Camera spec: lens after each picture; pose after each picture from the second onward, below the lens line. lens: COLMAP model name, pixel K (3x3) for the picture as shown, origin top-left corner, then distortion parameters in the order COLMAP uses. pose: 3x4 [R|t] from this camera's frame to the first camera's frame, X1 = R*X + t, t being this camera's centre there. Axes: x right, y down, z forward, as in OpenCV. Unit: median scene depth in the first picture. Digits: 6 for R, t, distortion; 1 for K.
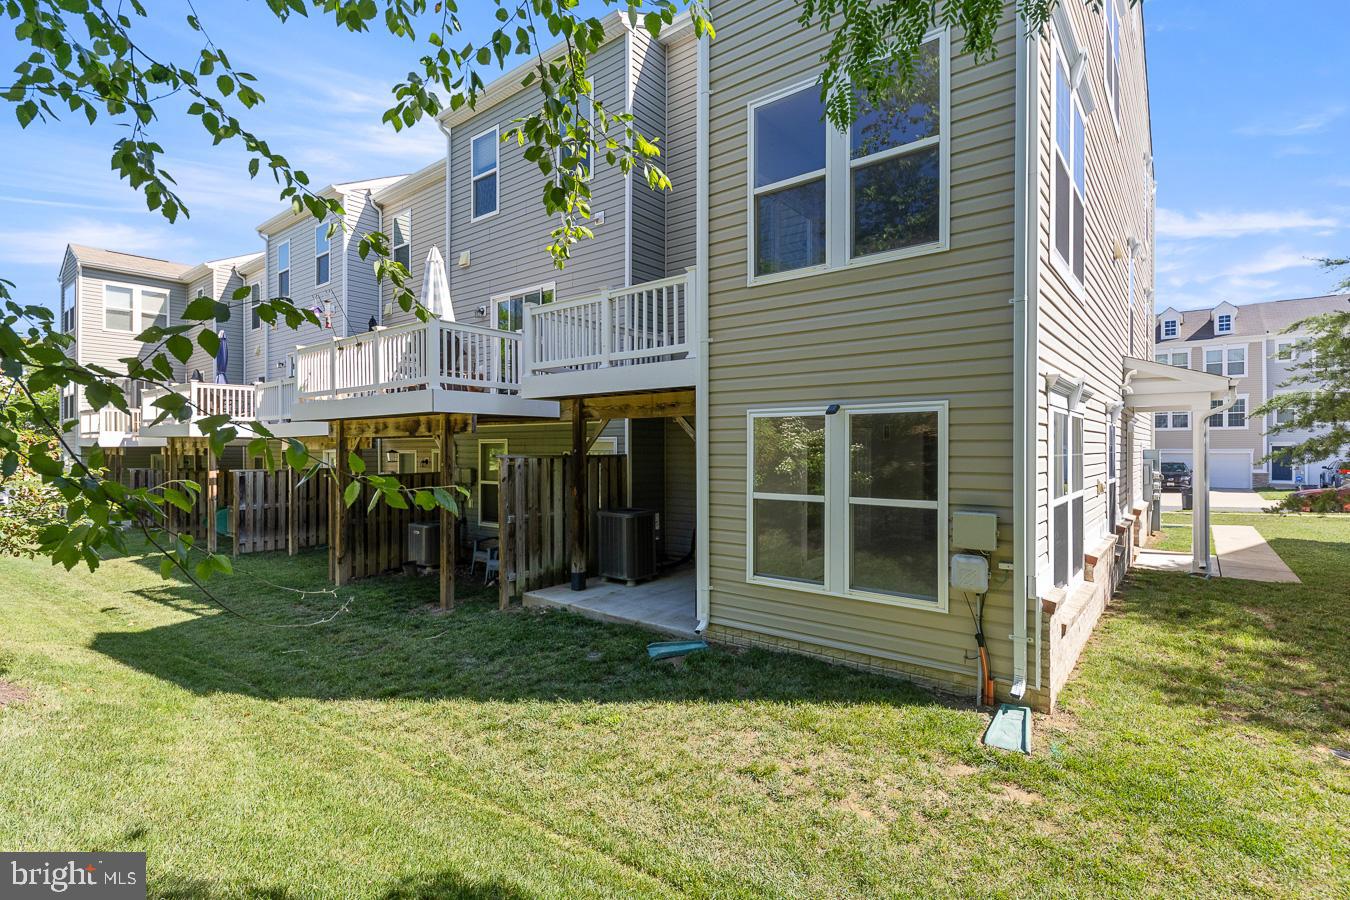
lens RADIAL K [[651.0, 0, 673.4], [0, 651.0, 449.3], [0, 0, 1]] dist [0.009436, 0.000147]
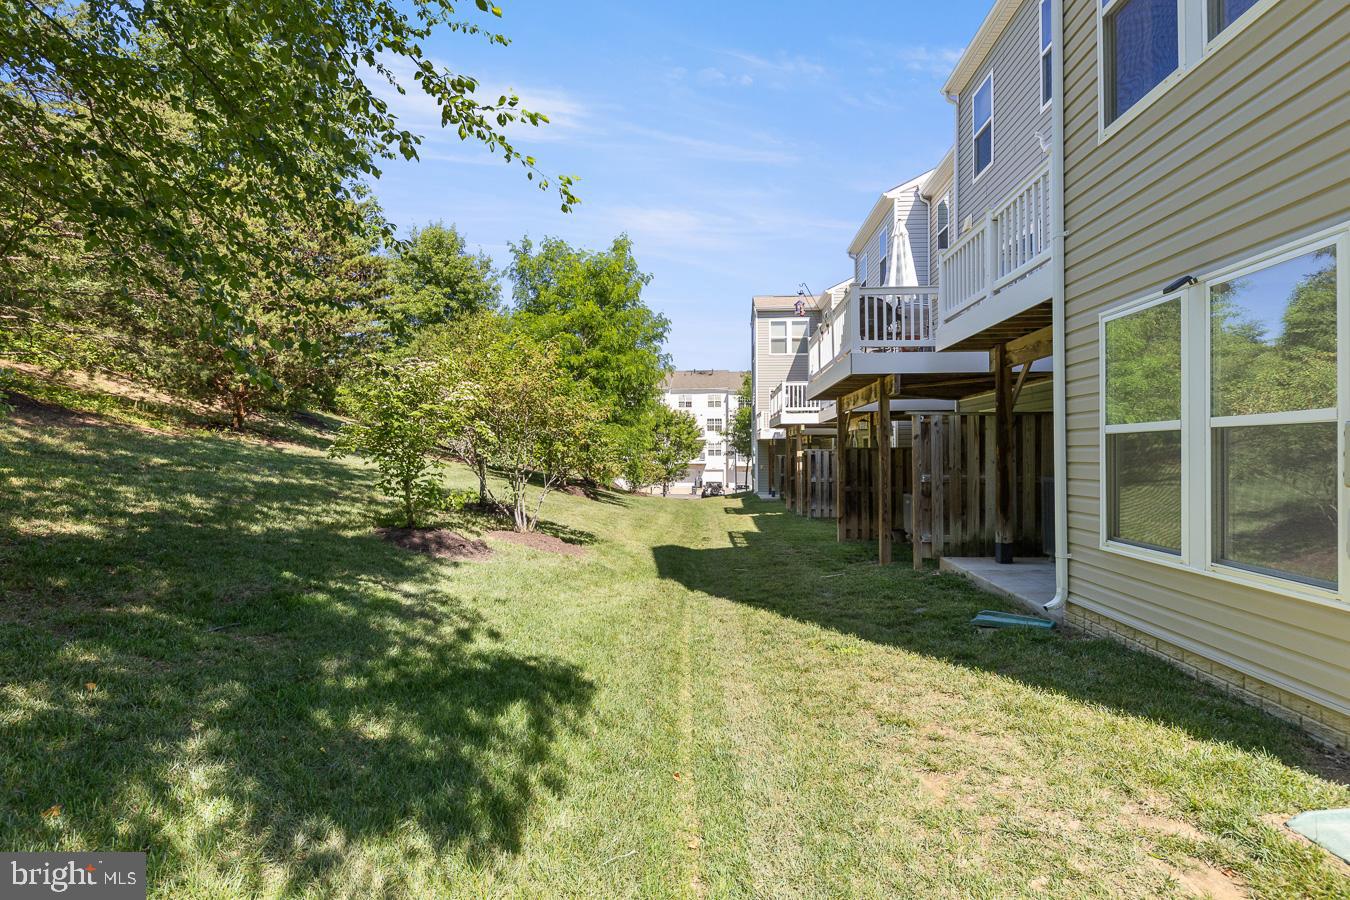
lens RADIAL K [[651.0, 0, 671.5], [0, 651.0, 452.5], [0, 0, 1]] dist [0.009436, 0.000147]
pose [[0.570748, -0.005436, -0.821107, 0.423909], [0.001820, 0.999984, -0.005355, 0.094230], [0.821123, 0.001562, 0.570749, 0.176224]]
